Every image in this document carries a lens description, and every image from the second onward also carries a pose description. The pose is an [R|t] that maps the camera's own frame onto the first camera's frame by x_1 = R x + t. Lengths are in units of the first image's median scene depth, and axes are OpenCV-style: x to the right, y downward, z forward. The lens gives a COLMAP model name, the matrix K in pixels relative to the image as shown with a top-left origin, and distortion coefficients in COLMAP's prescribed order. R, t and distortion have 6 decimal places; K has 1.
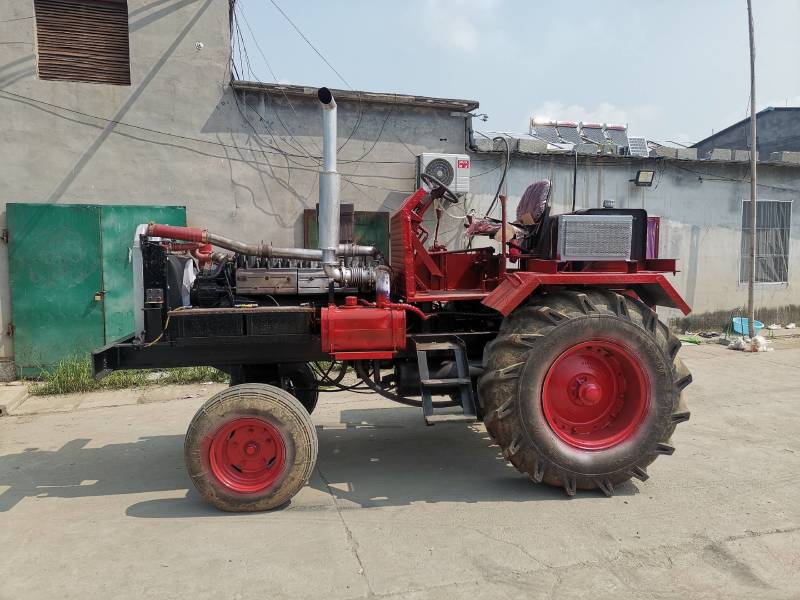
lens RADIAL K [[593.9, 0, 397.9], [0, 593.9, 305.0], [0, 0, 1]] dist [0.119239, -0.133423]
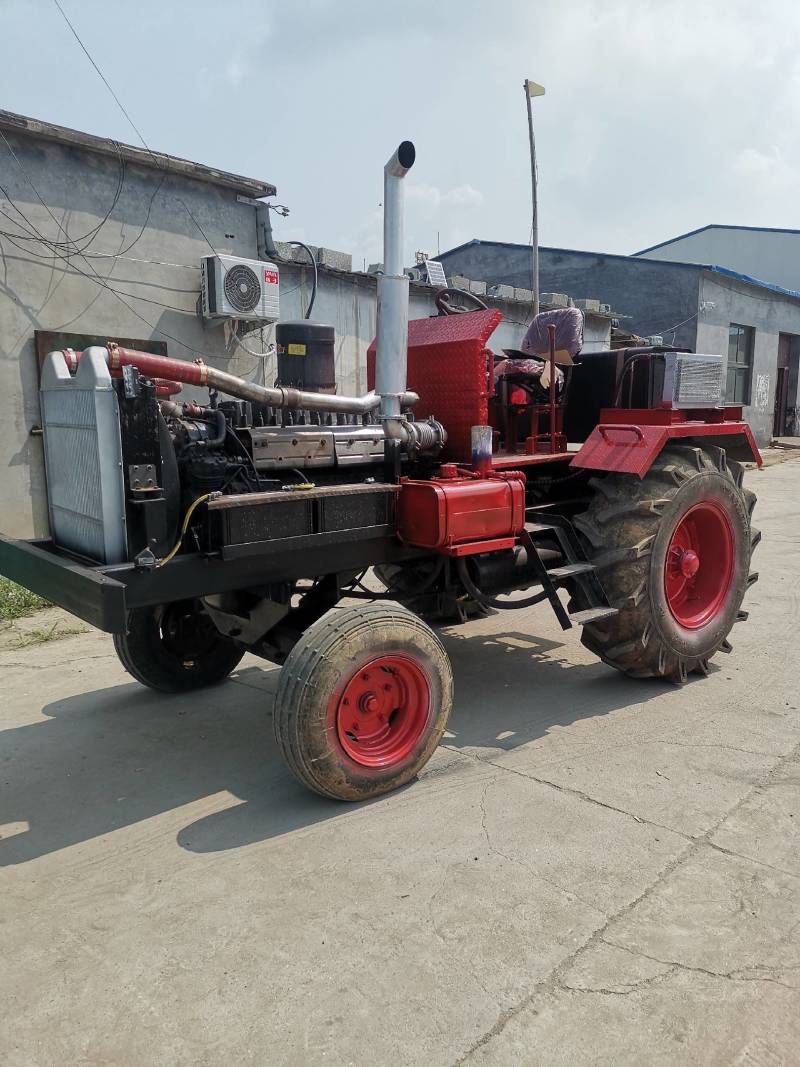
lens RADIAL K [[792.1, 0, 397.9], [0, 792.1, 544.7], [0, 0, 1]] dist [0.119239, -0.133423]
pose [[0.844962, -0.094864, 0.526347, -0.587254], [0.052543, 0.994107, 0.094820, -0.011392], [-0.532240, -0.052464, 0.844966, 0.230171]]
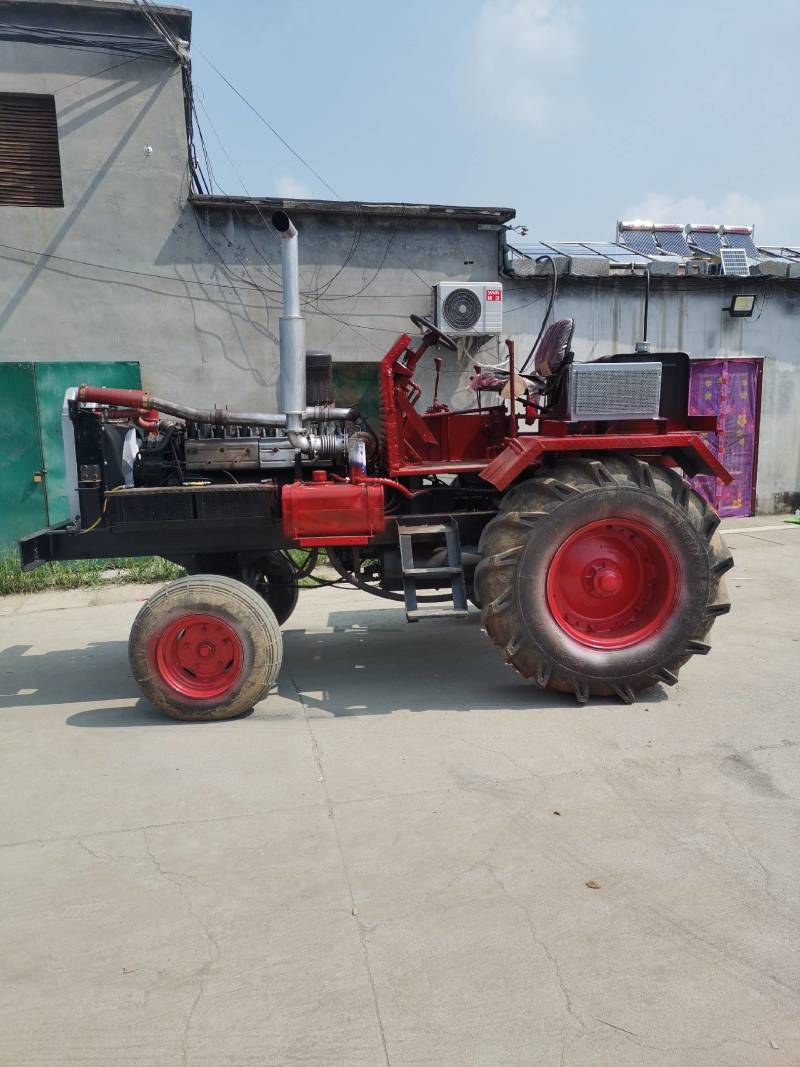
lens RADIAL K [[792.1, 0, 397.9], [0, 792.1, 544.7], [0, 0, 1]] dist [0.119239, -0.133423]
pose [[0.998117, -0.012815, -0.059977, 0.090294], [0.017247, 0.997111, 0.073979, 0.008325], [0.058856, -0.074874, 0.995455, -0.097541]]
